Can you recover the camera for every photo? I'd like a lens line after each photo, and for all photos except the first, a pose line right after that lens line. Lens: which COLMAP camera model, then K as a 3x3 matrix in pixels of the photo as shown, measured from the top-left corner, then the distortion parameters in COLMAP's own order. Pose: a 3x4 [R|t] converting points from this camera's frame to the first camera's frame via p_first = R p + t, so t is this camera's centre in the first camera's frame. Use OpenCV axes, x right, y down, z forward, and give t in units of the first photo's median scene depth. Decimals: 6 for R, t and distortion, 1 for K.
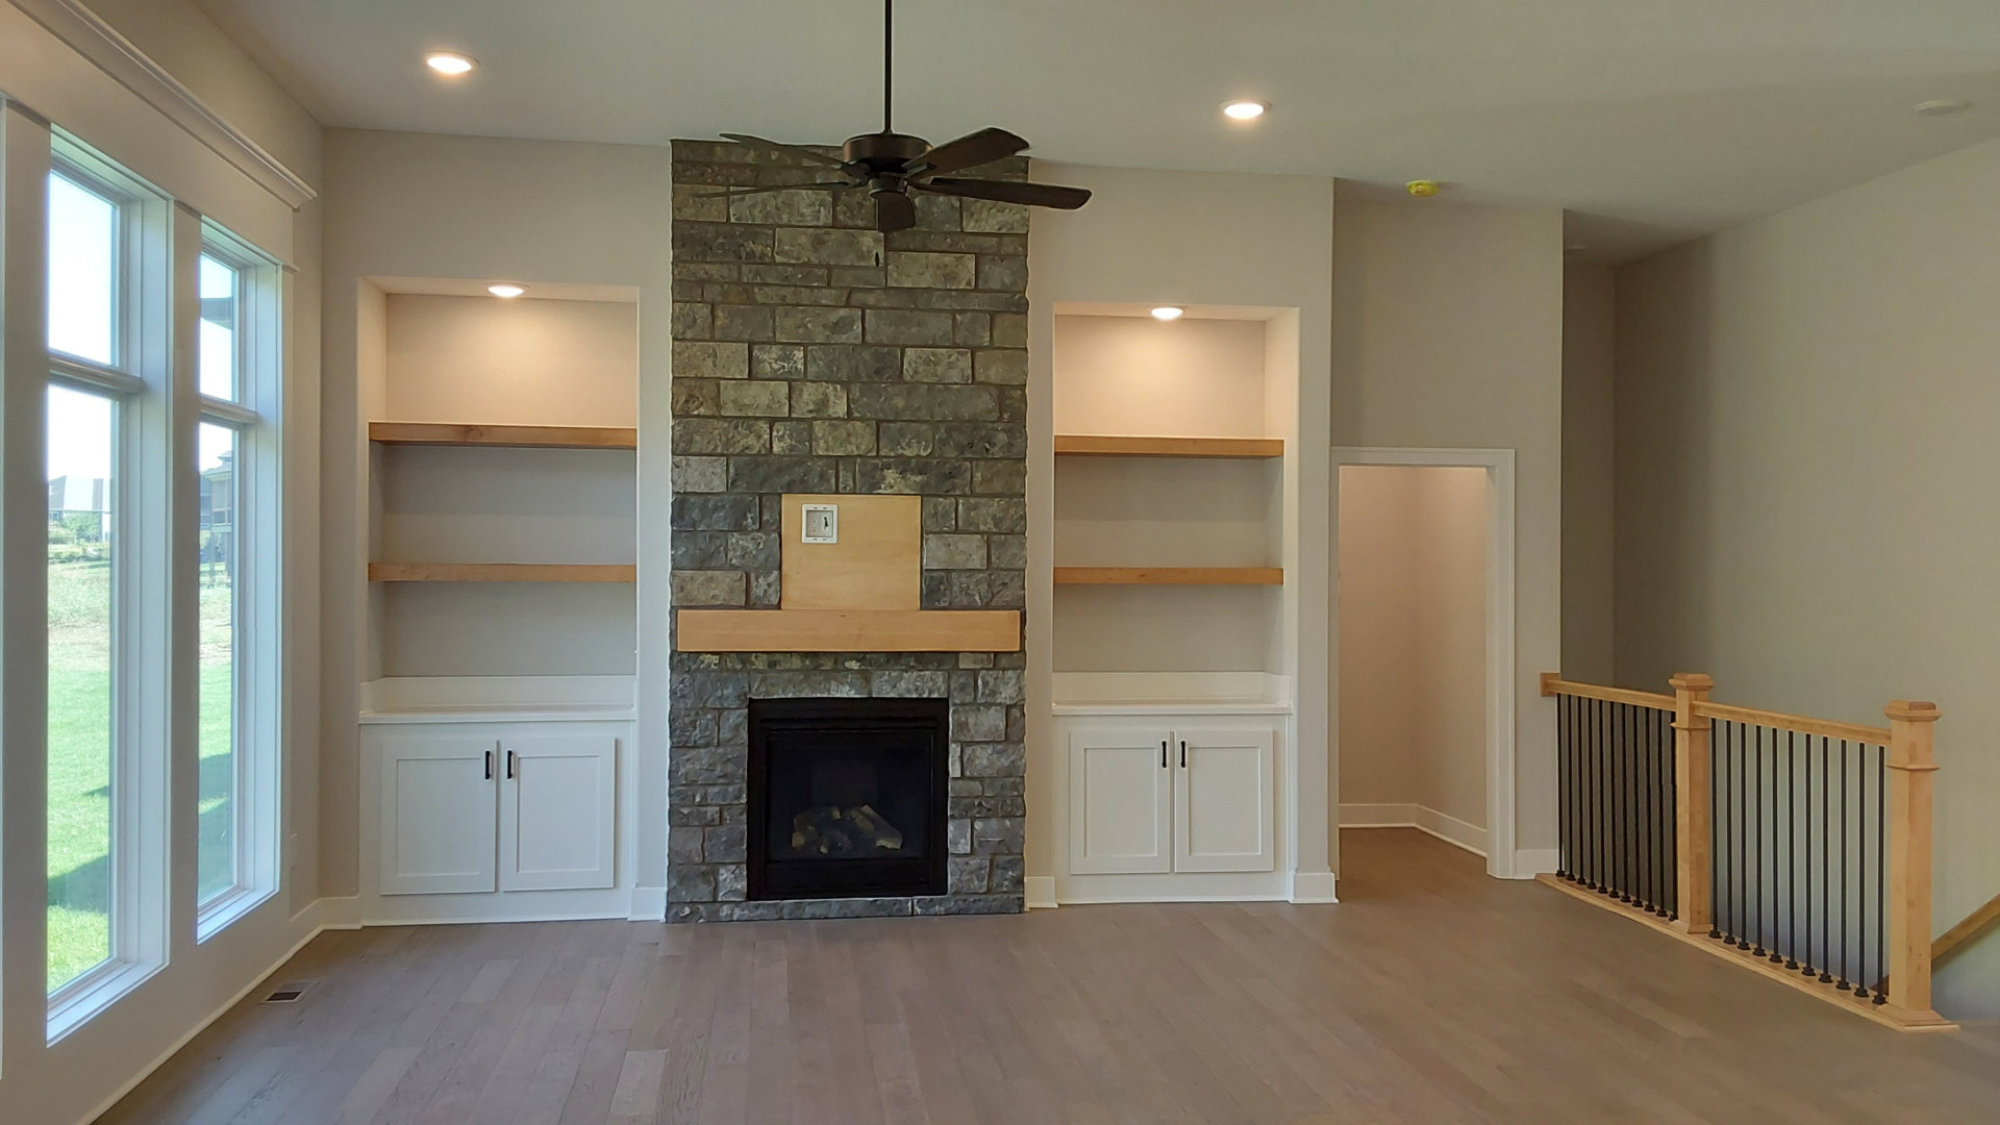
lens RADIAL K [[1607.5, 0, 1004.5], [0, 1607.5, 545.1], [0, 0, 1]] dist [0.051460, -0.081284]
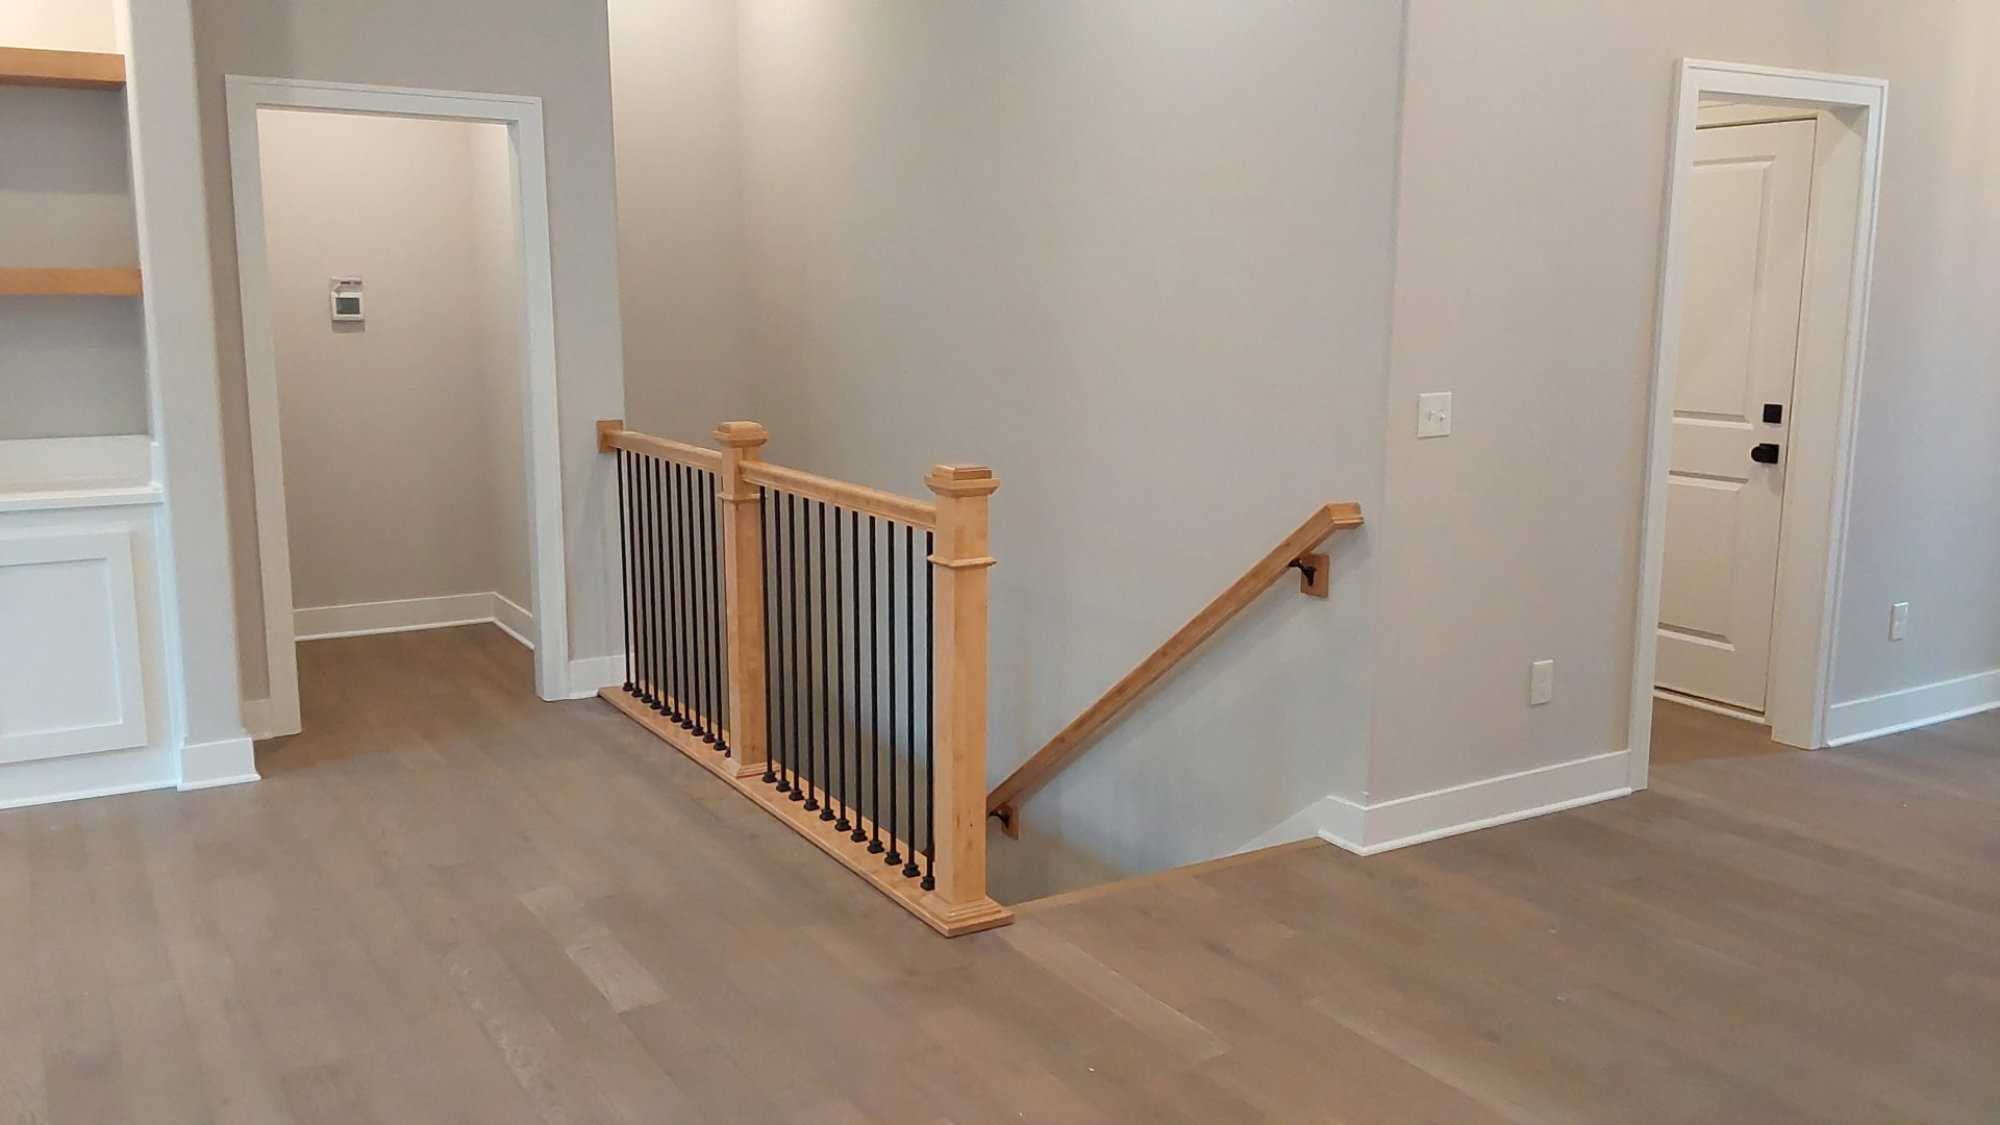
lens RADIAL K [[1607.5, 0, 995.4], [0, 1607.5, 565.4], [0, 0, 1]] dist [0.051460, -0.081284]
pose [[0.918600, -0.072474, 0.388485, 0.250217], [-0.000016, 0.983033, 0.183429, 0.011150], [-0.395188, -0.168504, 0.903013, 0.308258]]
